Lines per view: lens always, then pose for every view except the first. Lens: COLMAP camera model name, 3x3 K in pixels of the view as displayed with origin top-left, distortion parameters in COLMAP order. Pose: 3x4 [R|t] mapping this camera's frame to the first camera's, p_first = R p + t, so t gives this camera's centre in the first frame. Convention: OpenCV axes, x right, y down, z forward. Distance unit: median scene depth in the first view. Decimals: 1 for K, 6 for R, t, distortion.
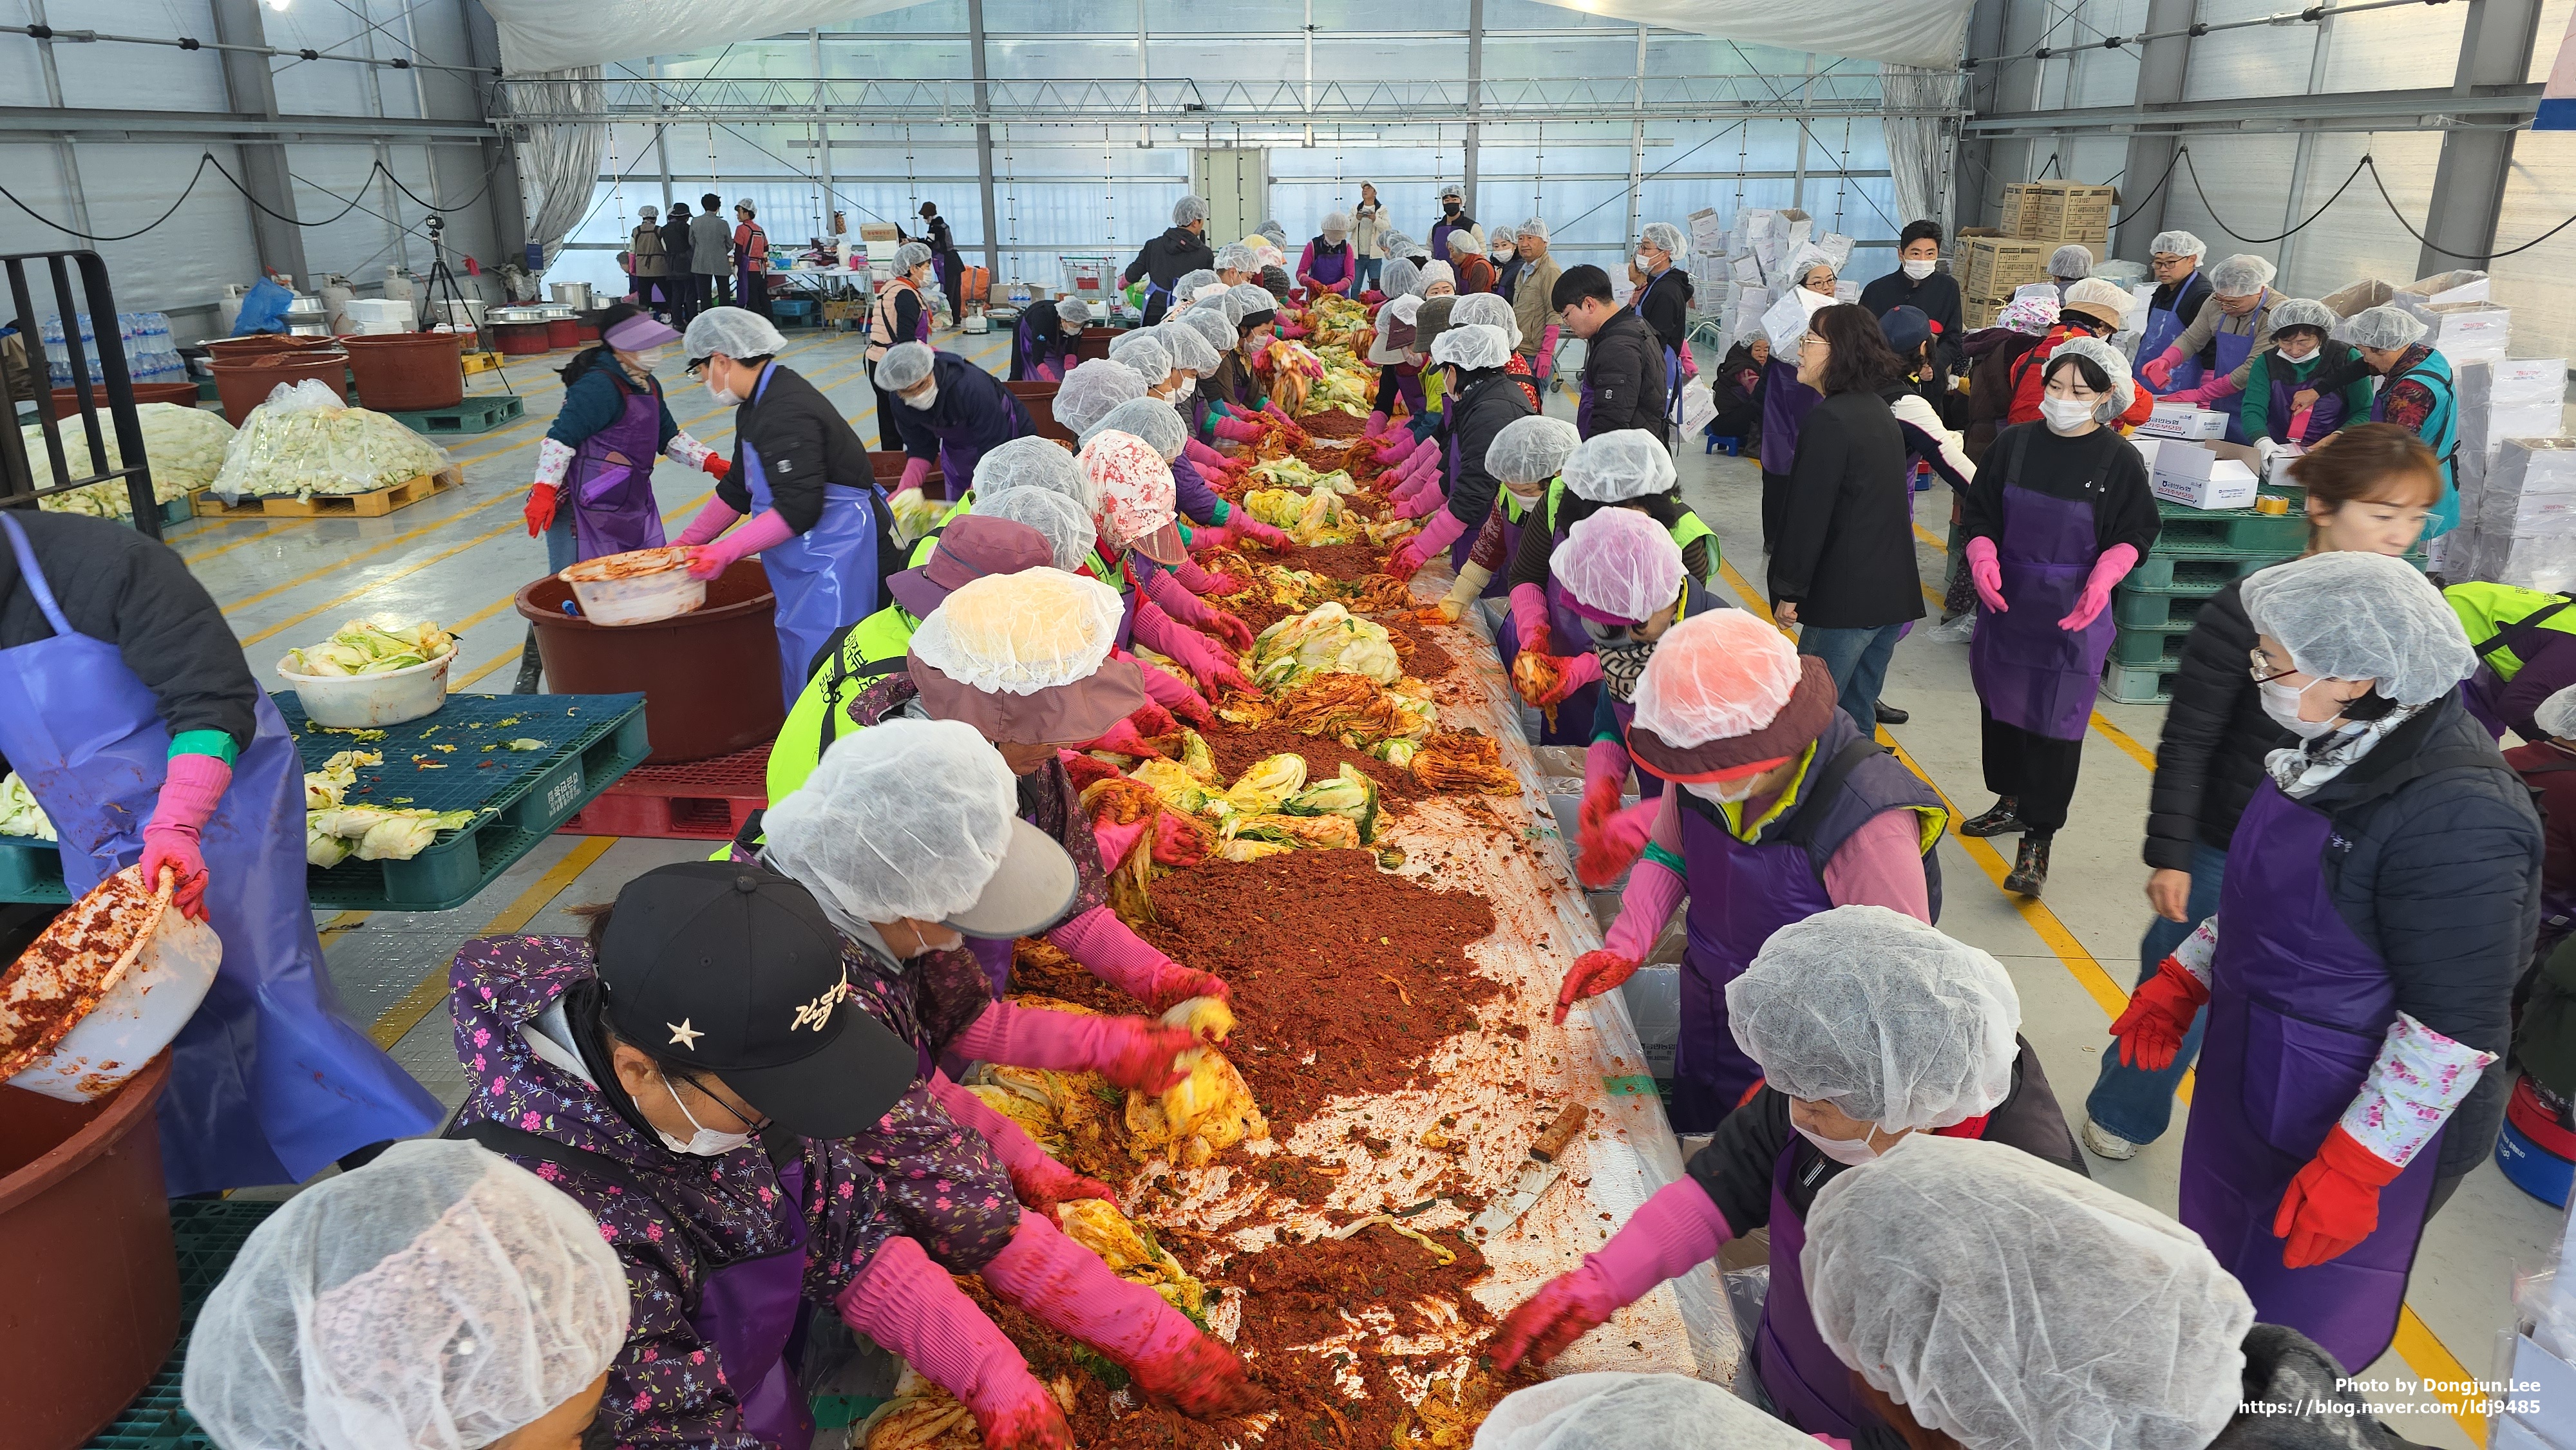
lens RADIAL K [[1700.7, 0, 1287.0], [0, 1700.7, 743.1], [0, 0, 1]] dist [0.049468, -0.049566]
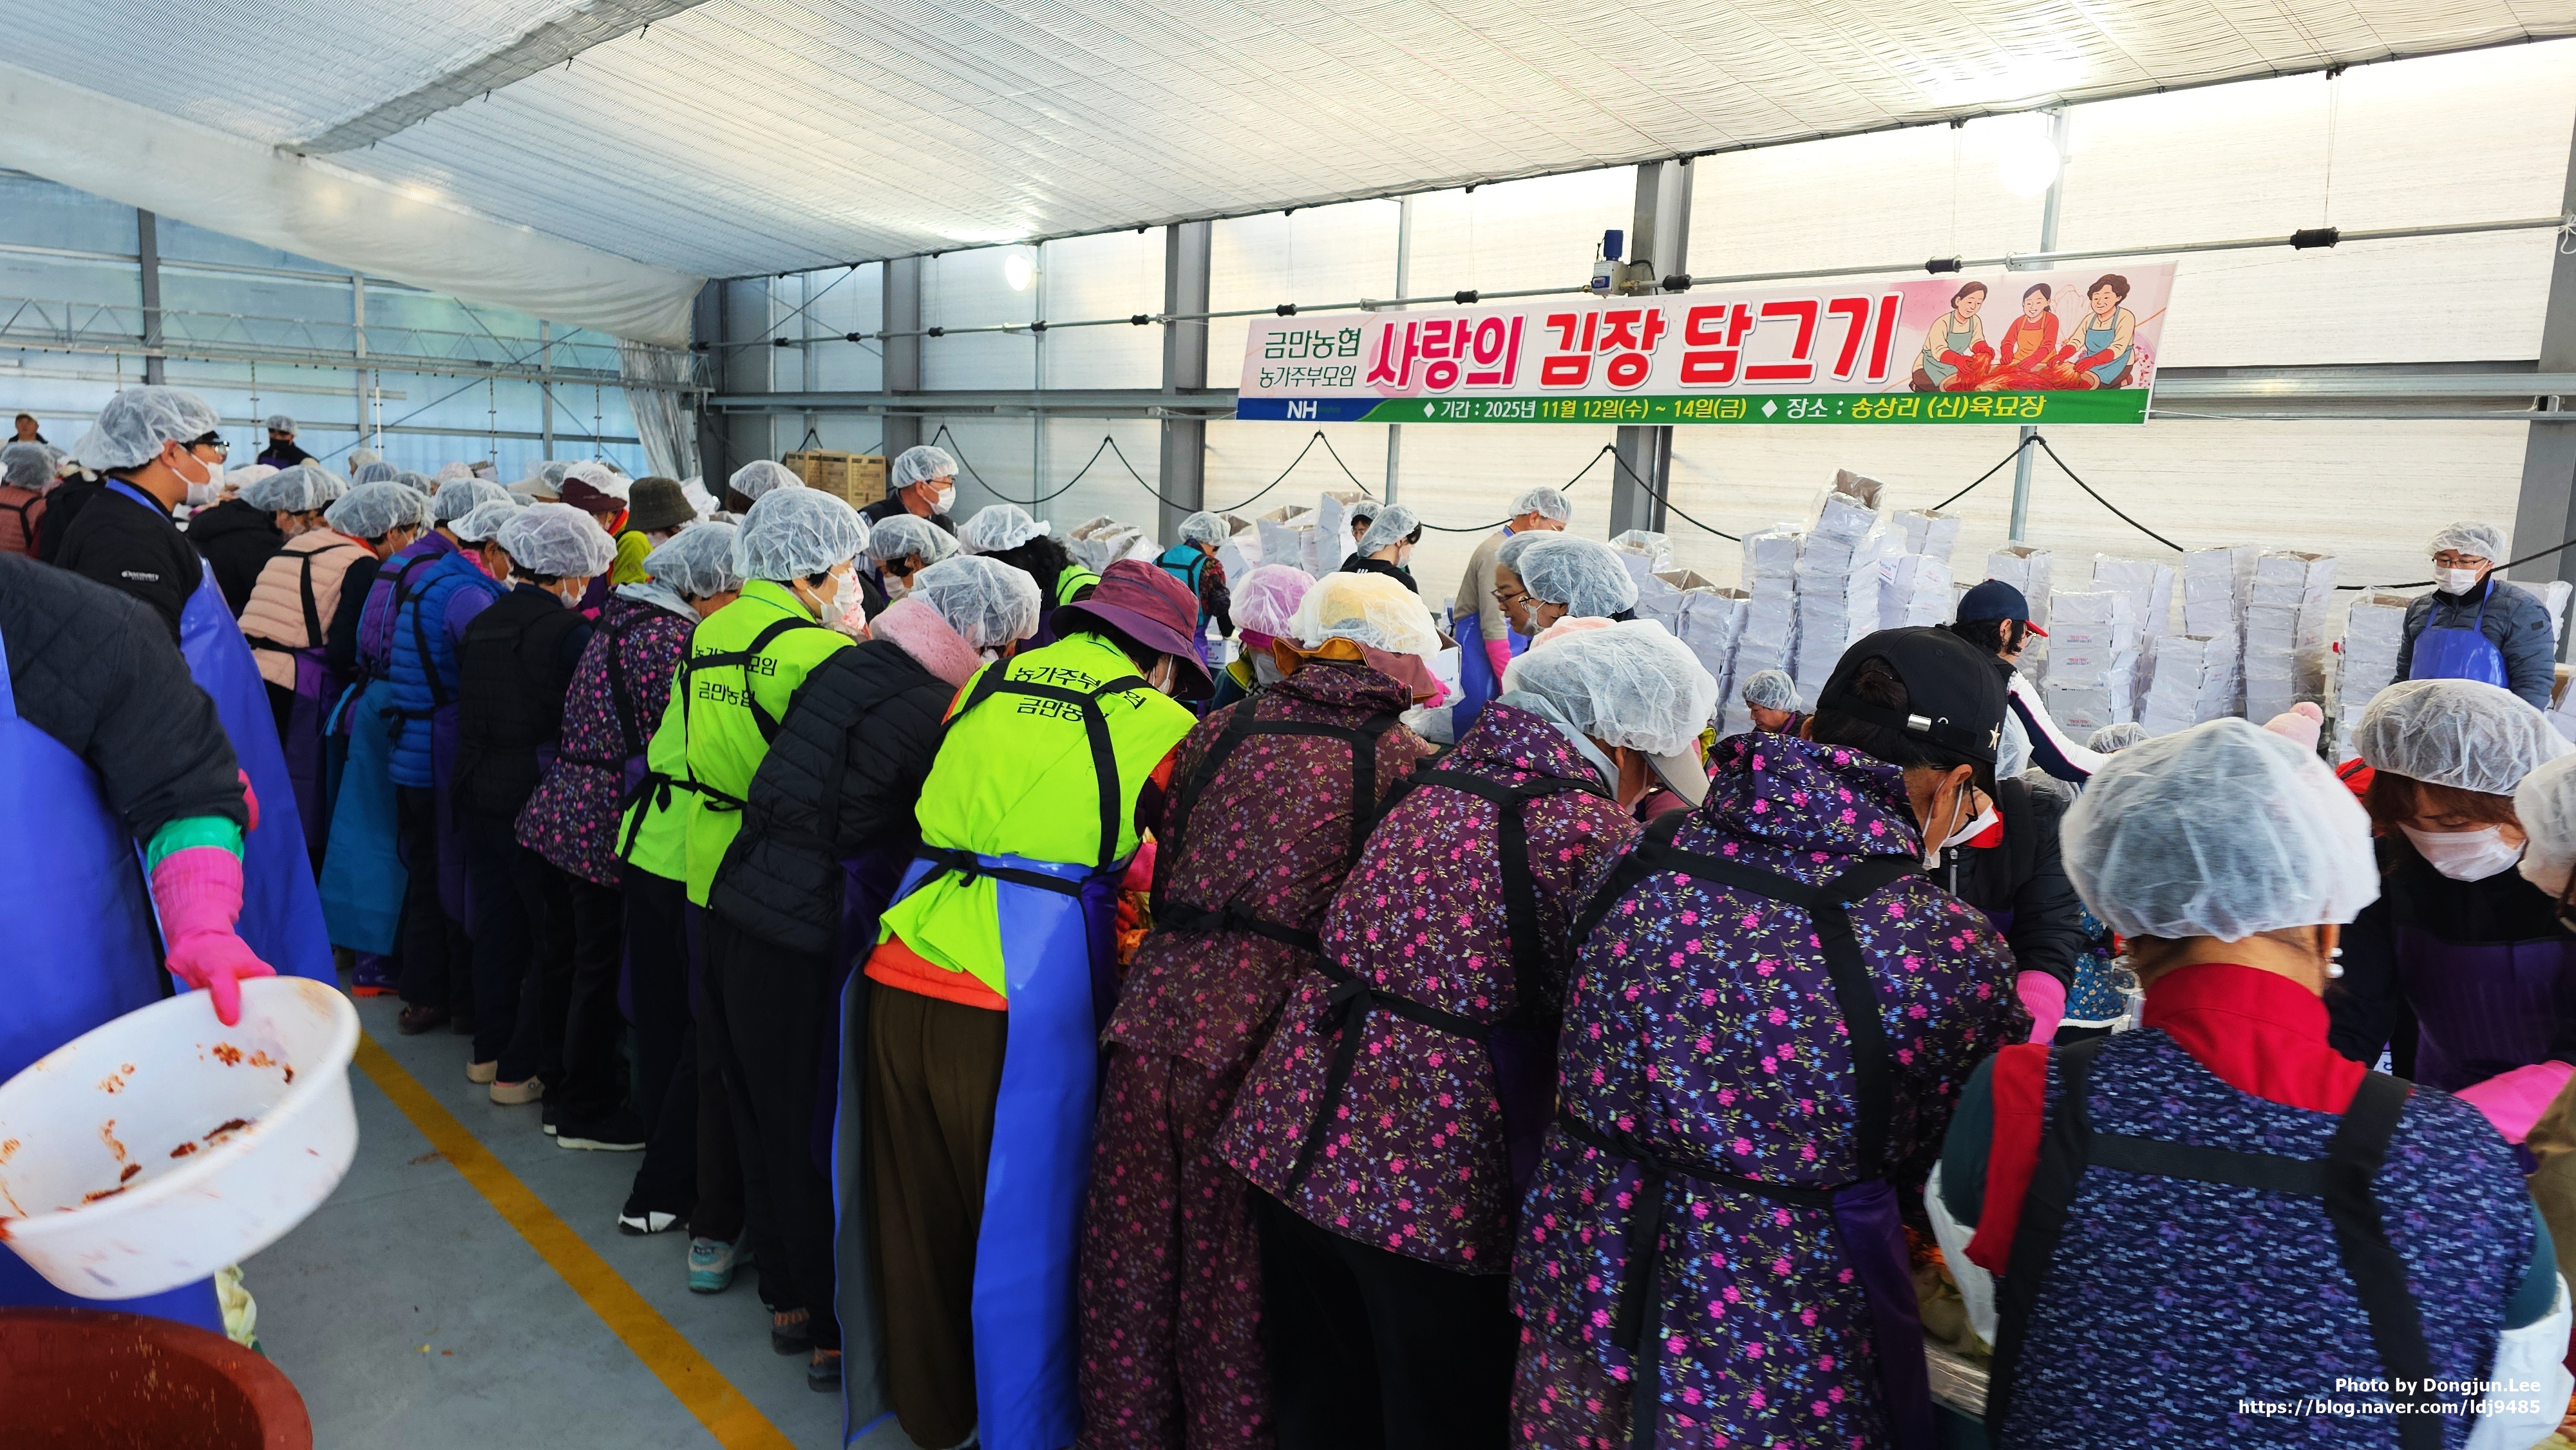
lens RADIAL K [[1700.7, 0, 1284.1], [0, 1700.7, 772.7], [0, 0, 1]] dist [0.049468, -0.049566]
pose [[0.722123, -0.083315, 0.686730, -0.106716], [0.181715, 0.980704, -0.072100, 0.012235], [-0.667472, 0.176854, 0.723329, 0.025736]]
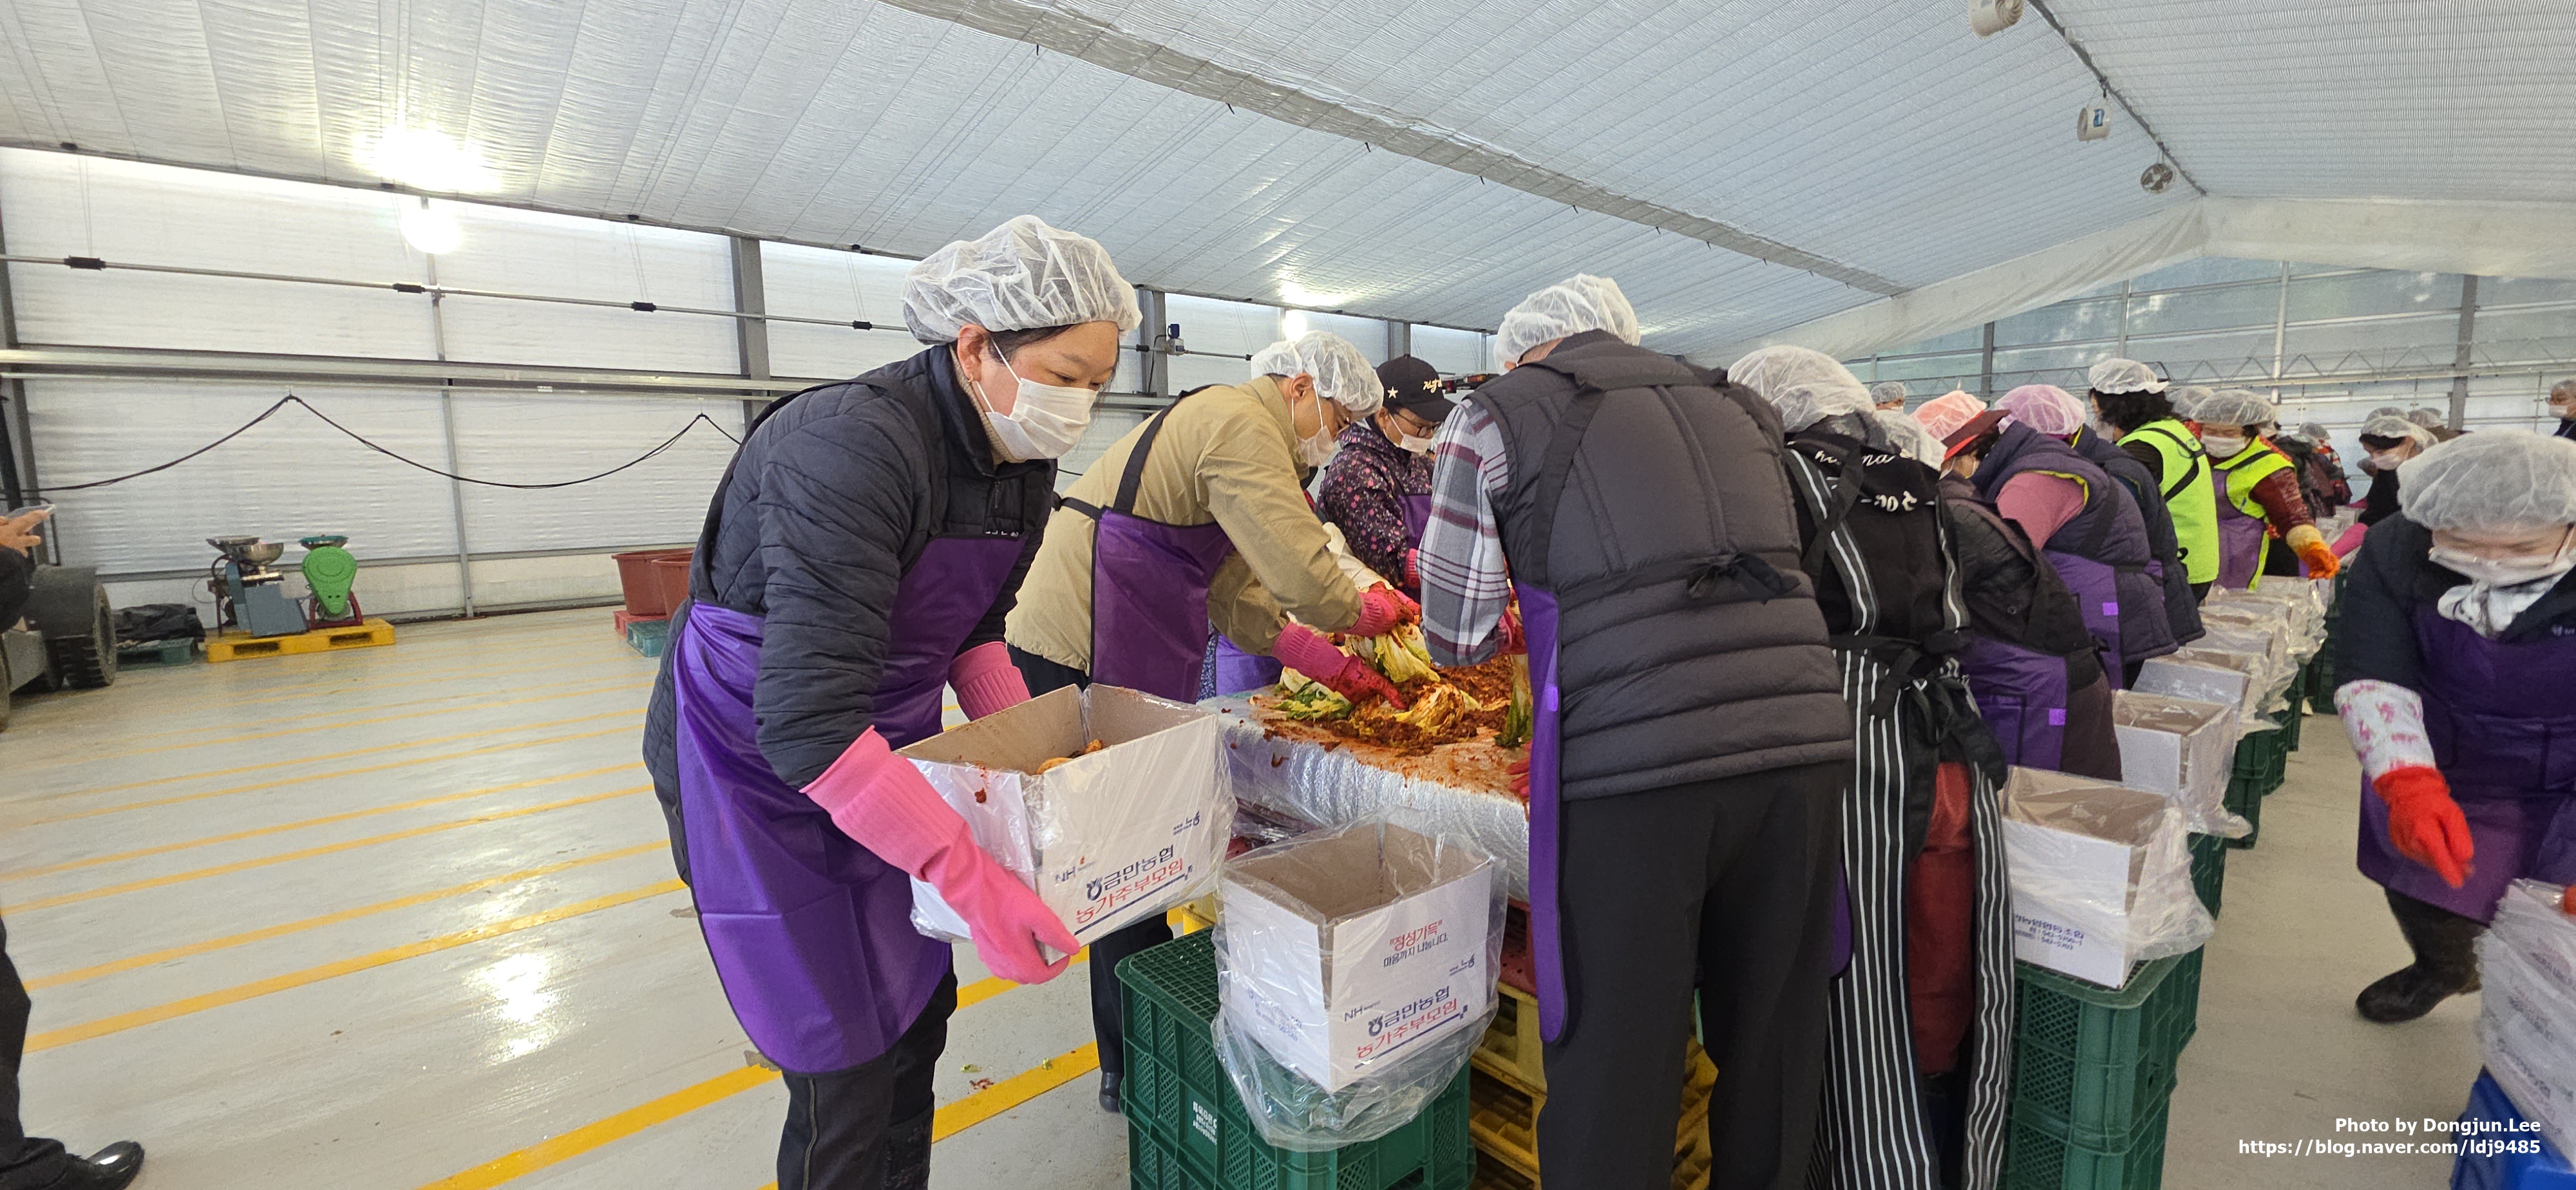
lens RADIAL K [[1008.9, 0, 1303.2], [0, 1008.9, 600.6], [0, 0, 1]] dist [0.004336, -0.004938]
pose [[0.702333, 0.079370, -0.707410, 0.055197], [-0.214879, 0.971046, -0.104387, 0.046128], [0.678642, 0.225322, 0.699053, -0.022599]]
